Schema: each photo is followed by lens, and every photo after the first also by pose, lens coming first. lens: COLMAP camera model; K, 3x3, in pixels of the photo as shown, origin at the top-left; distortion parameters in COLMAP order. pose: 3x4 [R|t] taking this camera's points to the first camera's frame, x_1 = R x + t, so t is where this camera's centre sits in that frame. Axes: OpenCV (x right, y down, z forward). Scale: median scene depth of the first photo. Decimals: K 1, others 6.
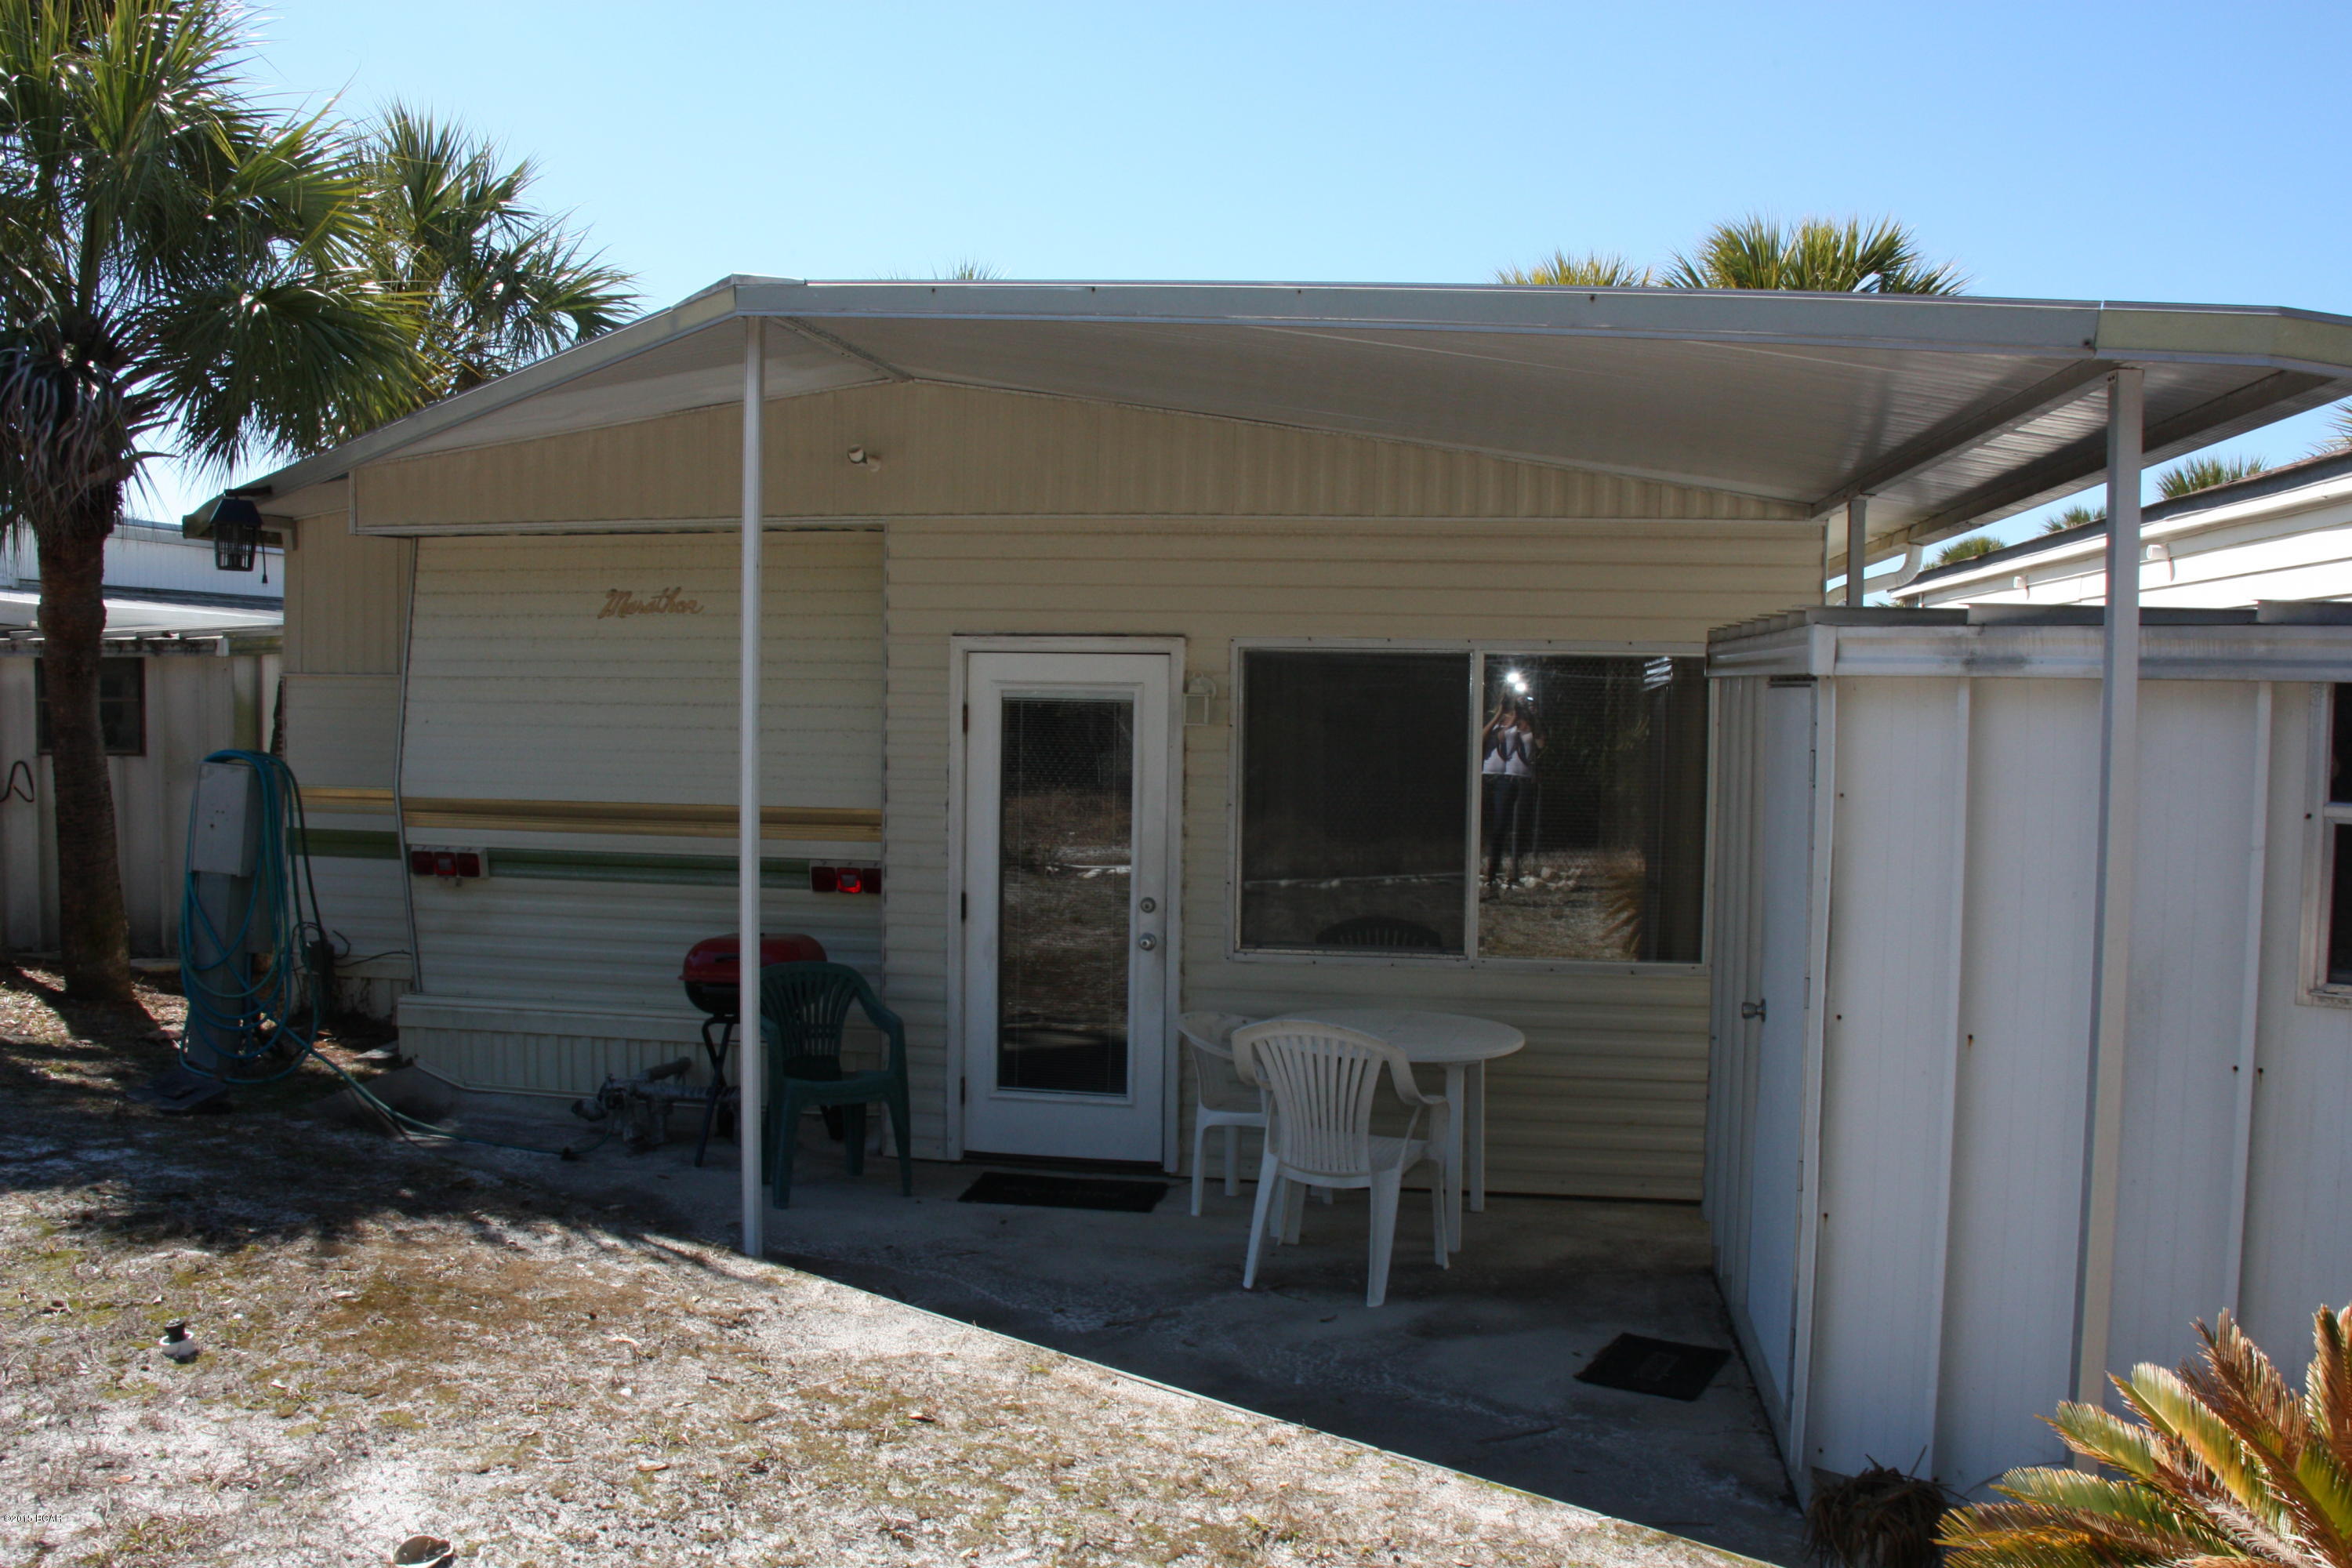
lens RADIAL K [[1929.1, 0, 1216.4], [0, 1929.1, 781.9], [0, 0, 1]] dist [-0.173989, 0.113606]
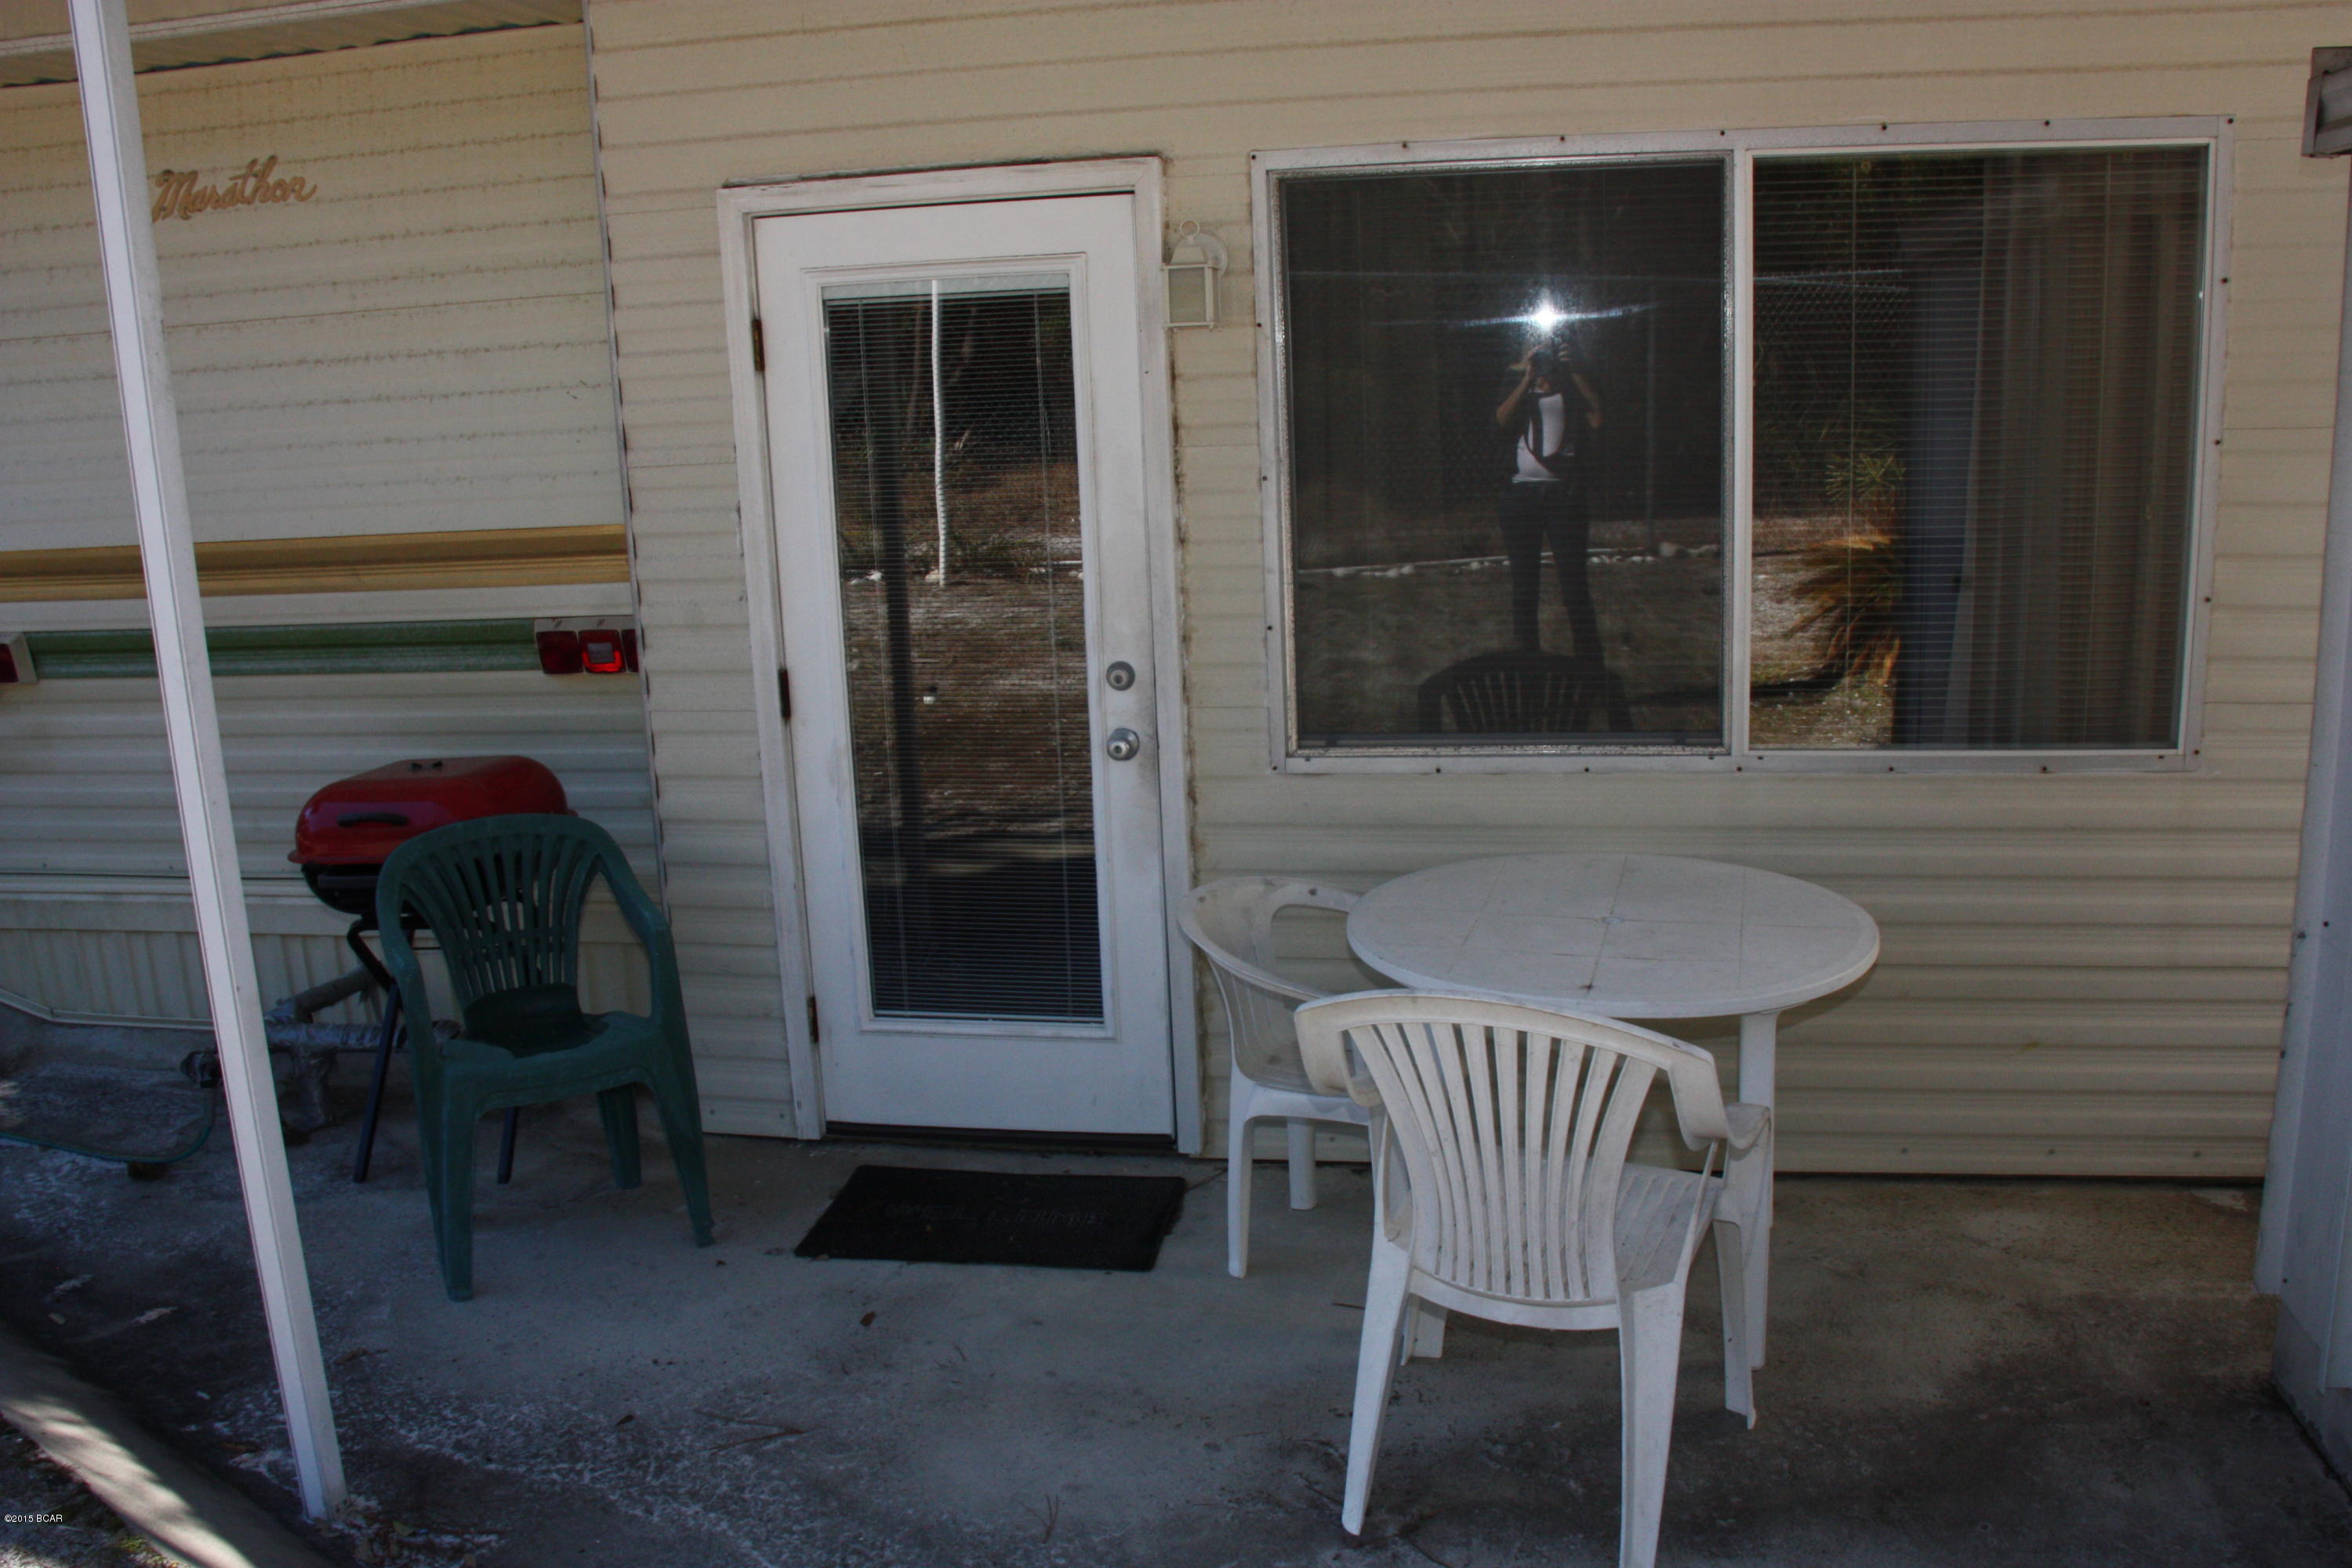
lens RADIAL K [[1929.1, 0, 1216.4], [0, 1929.1, 781.9], [0, 0, 1]] dist [-0.173989, 0.113606]
pose [[0.998454, -0.049482, -0.025325, 0.003065], [0.053075, 0.984052, 0.169781, 0.003866], [0.016520, -0.170863, 0.985156, 0.470100]]
